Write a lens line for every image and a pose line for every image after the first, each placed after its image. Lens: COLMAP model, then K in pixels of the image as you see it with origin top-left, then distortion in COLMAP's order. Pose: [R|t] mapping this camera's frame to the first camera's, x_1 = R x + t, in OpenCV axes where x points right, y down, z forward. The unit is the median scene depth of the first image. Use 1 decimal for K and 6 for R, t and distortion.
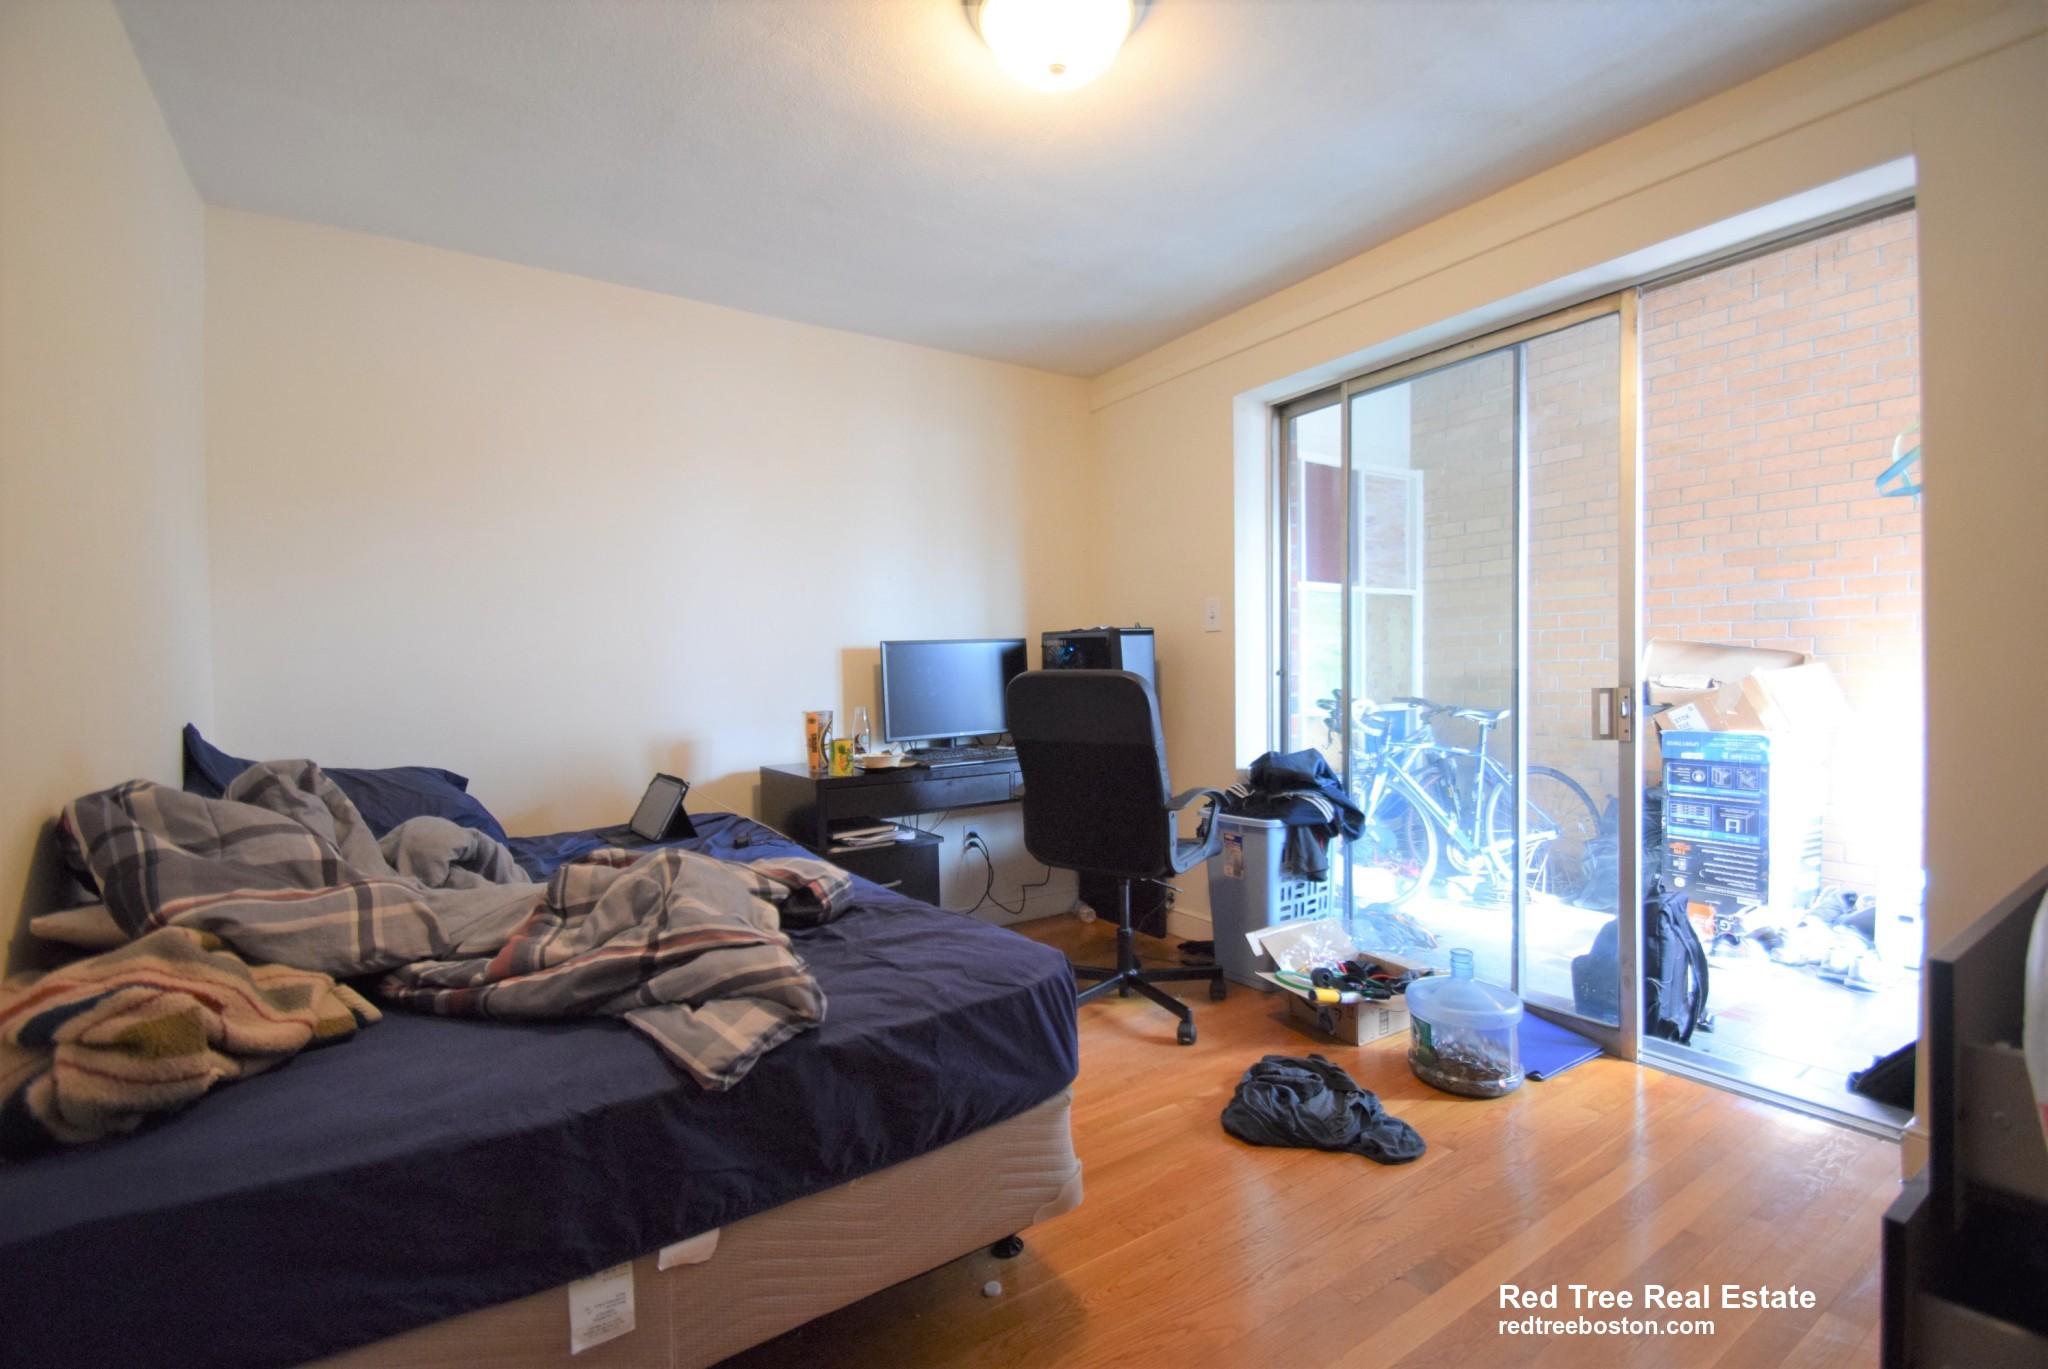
lens RADIAL K [[896.3, 0, 1028.3], [0, 896.3, 689.1], [0, 0, 1]] dist [0.018289, -0.016361]
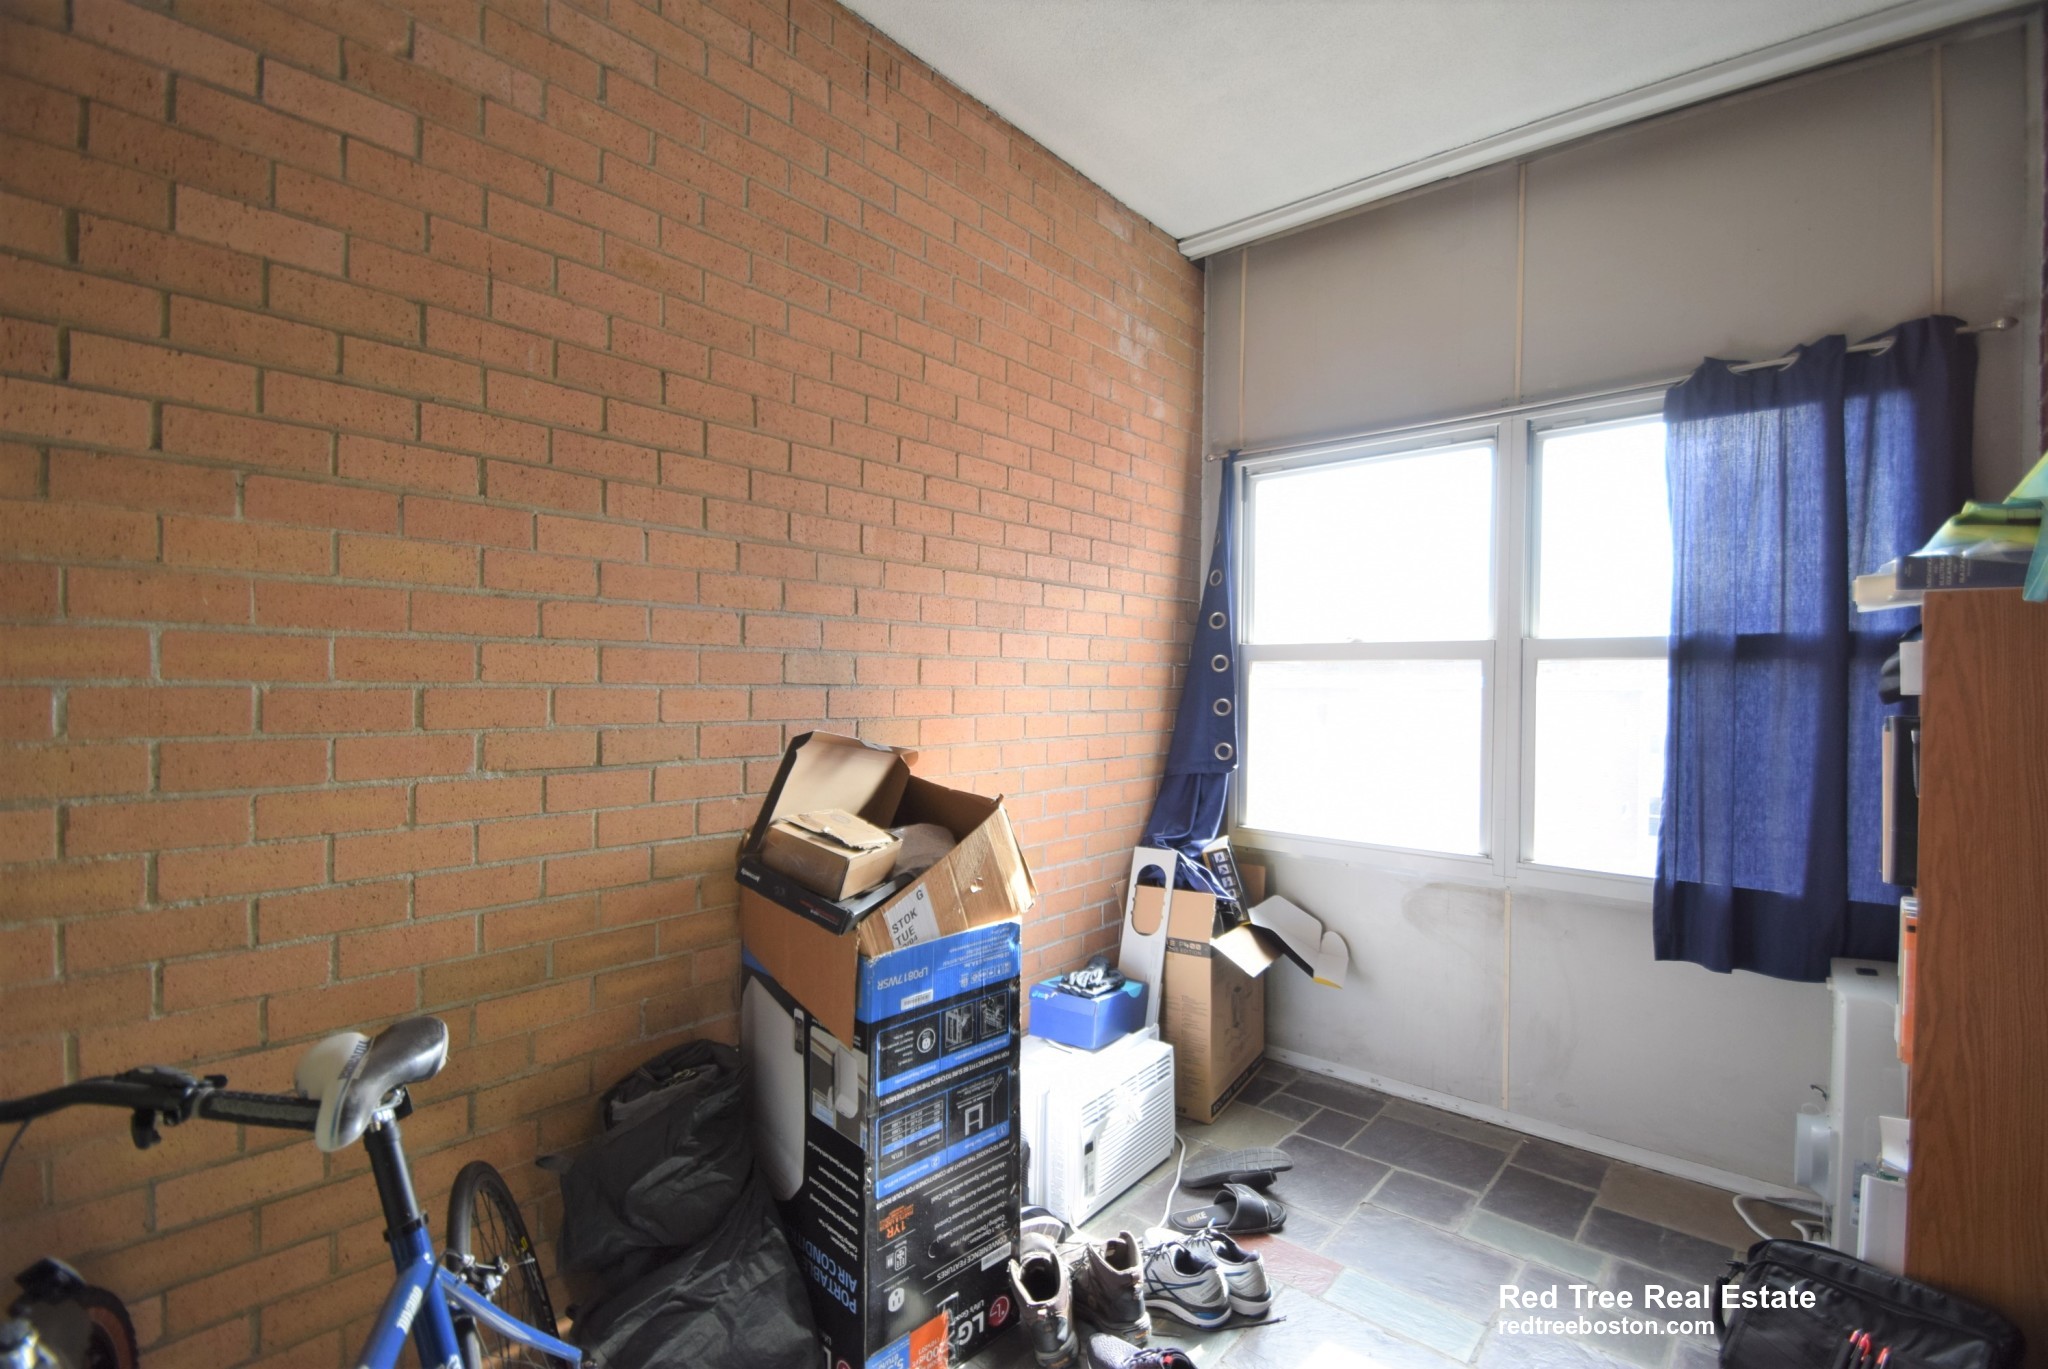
lens RADIAL K [[896.3, 0, 1028.3], [0, 896.3, 689.1], [0, 0, 1]] dist [0.018289, -0.016361]
pose [[-0.269245, -0.007922, 0.963039, 0.297912], [0.000905, 0.999964, 0.008479, -0.084437], [-0.963071, 0.003154, -0.269228, 1.076836]]
